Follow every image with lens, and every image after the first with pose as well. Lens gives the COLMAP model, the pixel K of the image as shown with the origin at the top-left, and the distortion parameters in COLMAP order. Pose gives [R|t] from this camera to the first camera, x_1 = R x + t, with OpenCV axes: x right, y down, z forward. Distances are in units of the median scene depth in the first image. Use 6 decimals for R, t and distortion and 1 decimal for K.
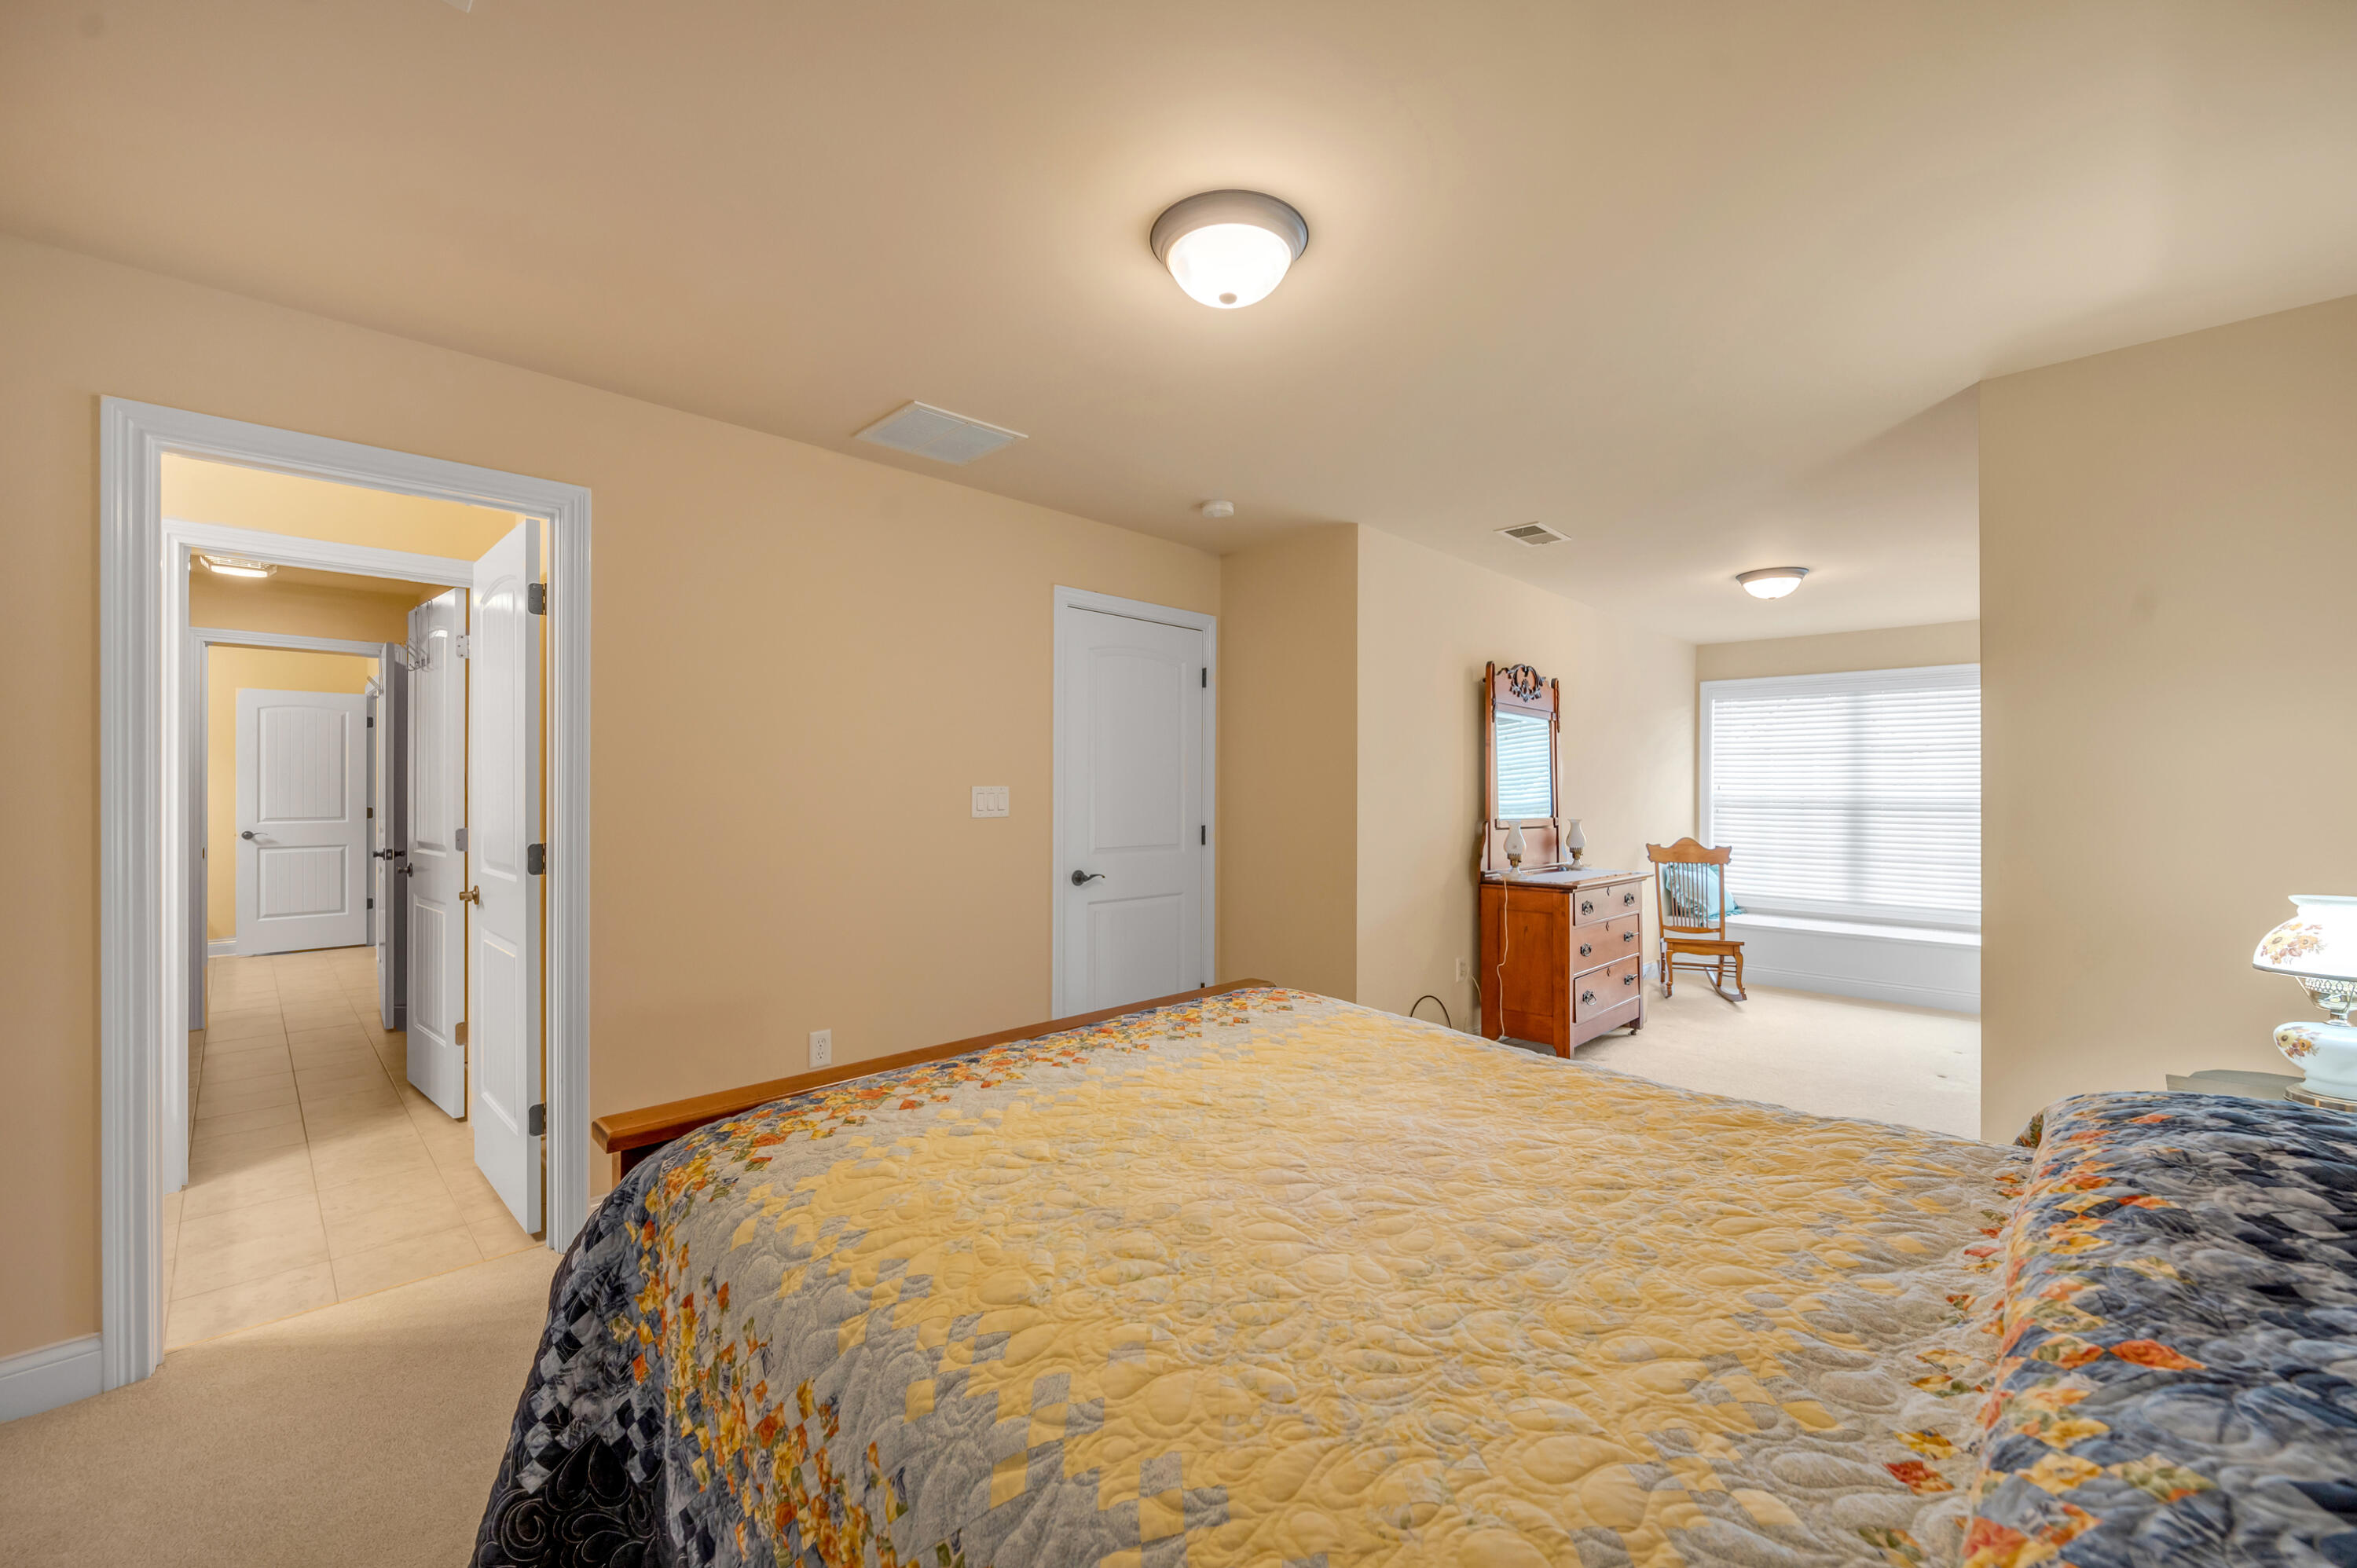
lens RADIAL K [[972.3, 0, 1188.2], [0, 972.3, 809.7], [0, 0, 1]] dist [-0.000889, -0.000066]
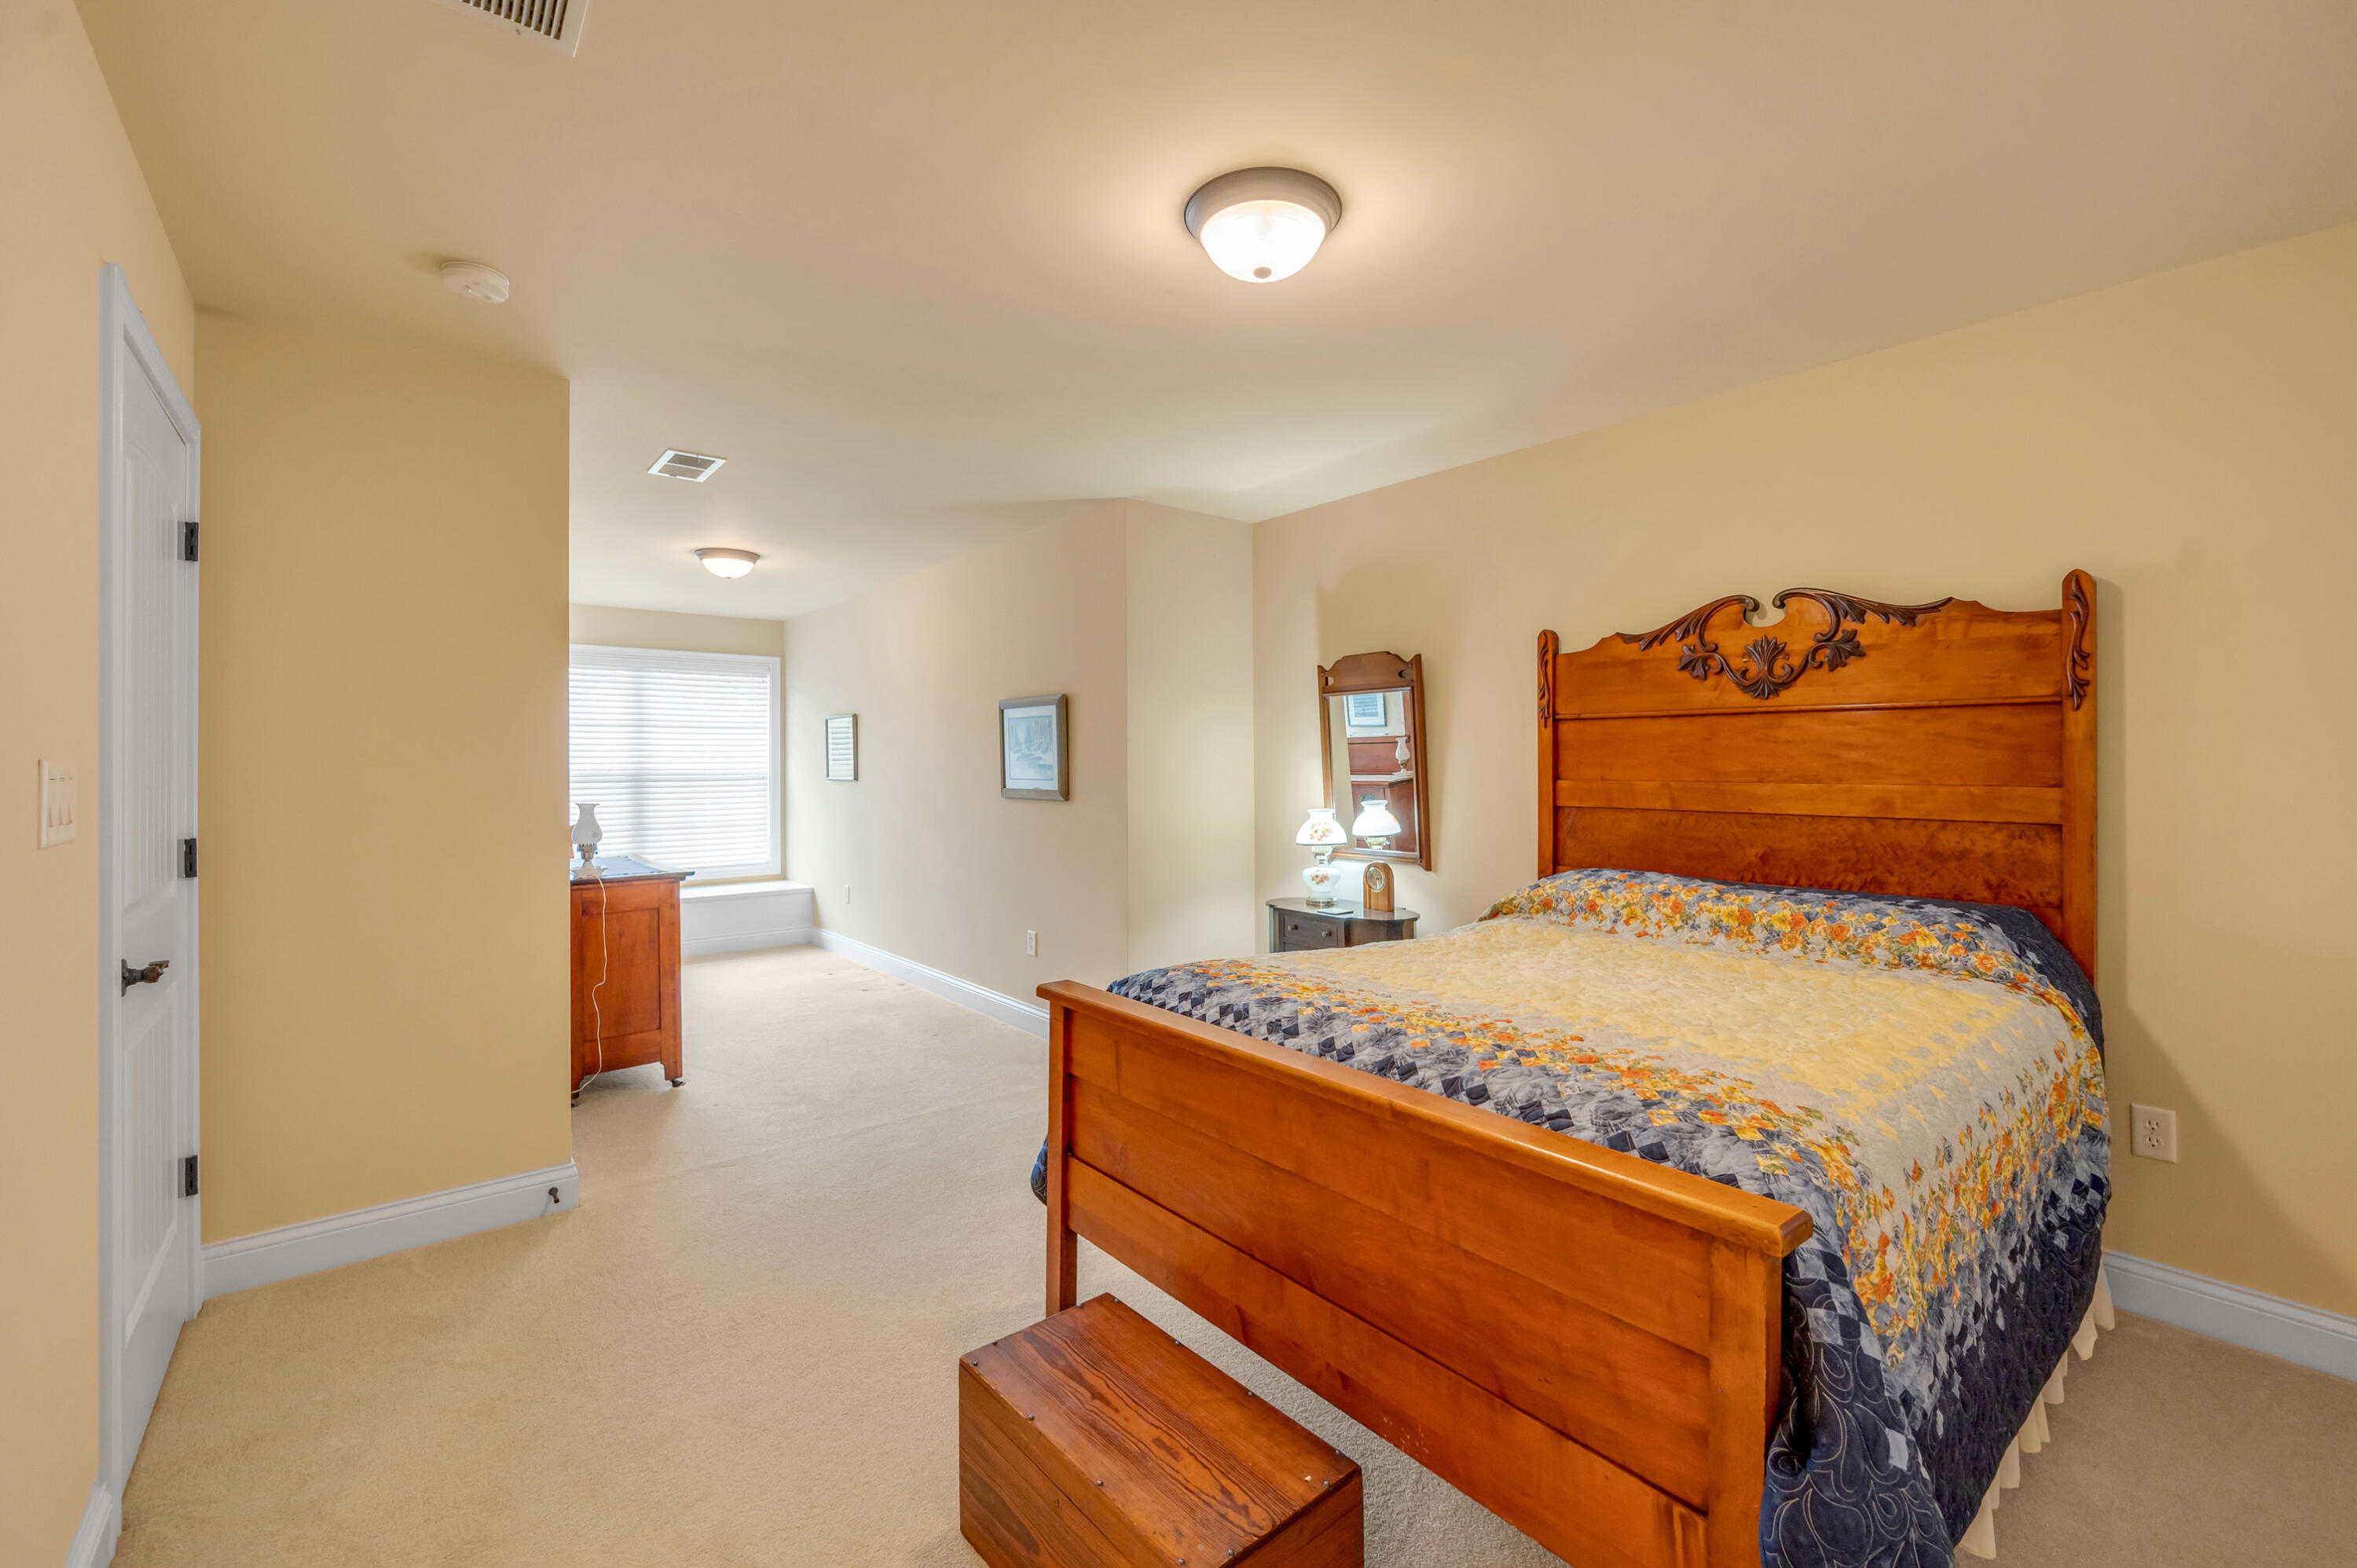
lens RADIAL K [[1011.7, 0, 1195.5], [0, 1011.7, 766.3], [0, 0, 1]] dist [-0.001843, -0.000151]
pose [[0.079950, -0.009380, 0.996755, -0.544105], [0.026955, 0.999610, 0.007244, -0.013209], [-0.996434, 0.026289, 0.080172, 0.536738]]
